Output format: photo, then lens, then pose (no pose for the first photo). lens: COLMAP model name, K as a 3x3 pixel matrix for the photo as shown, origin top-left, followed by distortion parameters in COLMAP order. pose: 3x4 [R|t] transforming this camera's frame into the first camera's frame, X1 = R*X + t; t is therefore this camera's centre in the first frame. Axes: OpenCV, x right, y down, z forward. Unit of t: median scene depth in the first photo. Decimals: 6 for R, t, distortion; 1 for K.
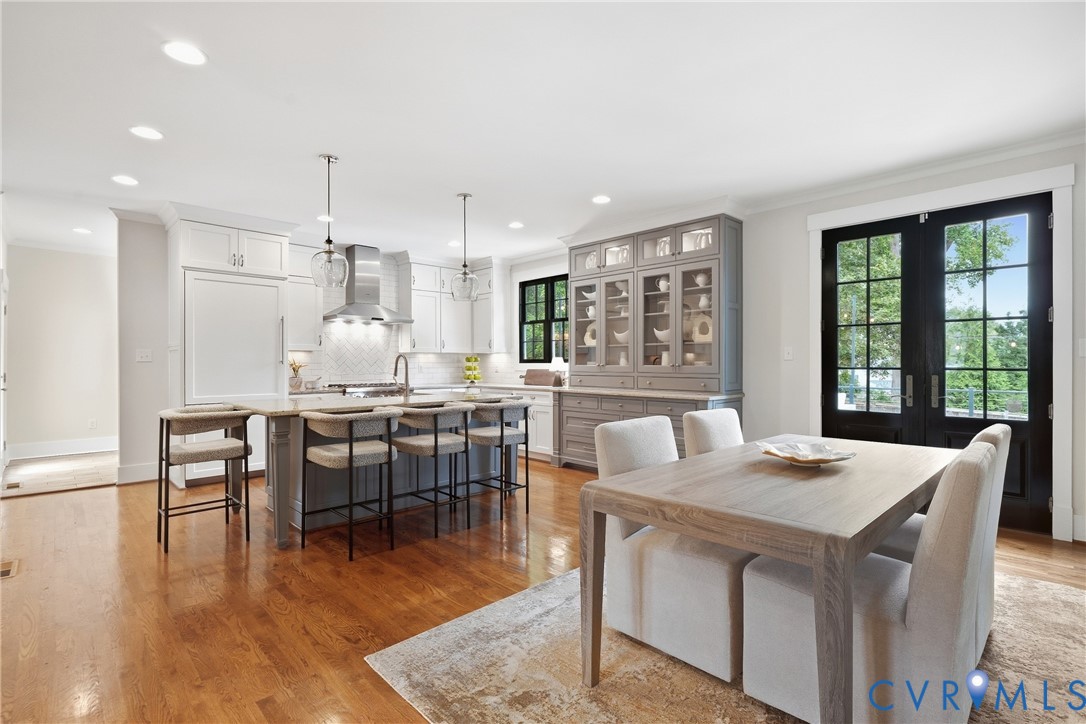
lens RADIAL K [[507.0, 0, 543.4], [0, 507.0, 360.6], [0, 0, 1]] dist [-0.004794, 0.000018]
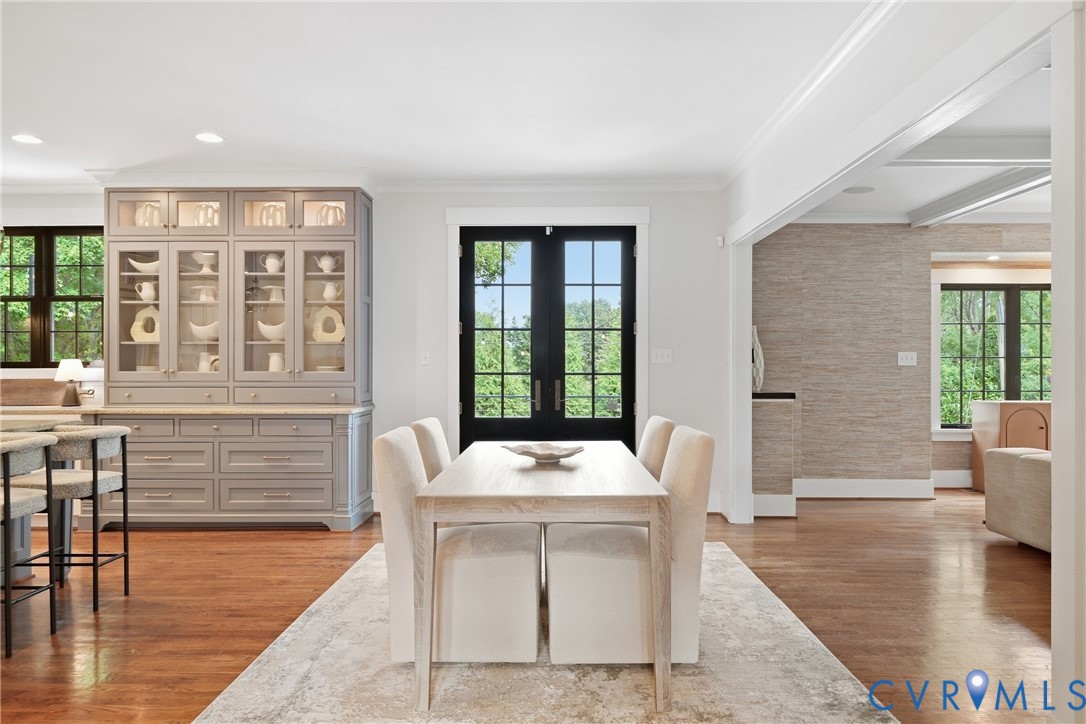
lens RADIAL K [[714.2, 0, 544.7], [0, 714.2, 364.8], [0, 0, 1]] dist [-0.022079, -0.000797]
pose [[0.700822, 0.003685, 0.713327, -0.236708], [-0.003221, 0.999993, -0.002002, 0.000508], [-0.713329, -0.000894, 0.700829, -0.028142]]
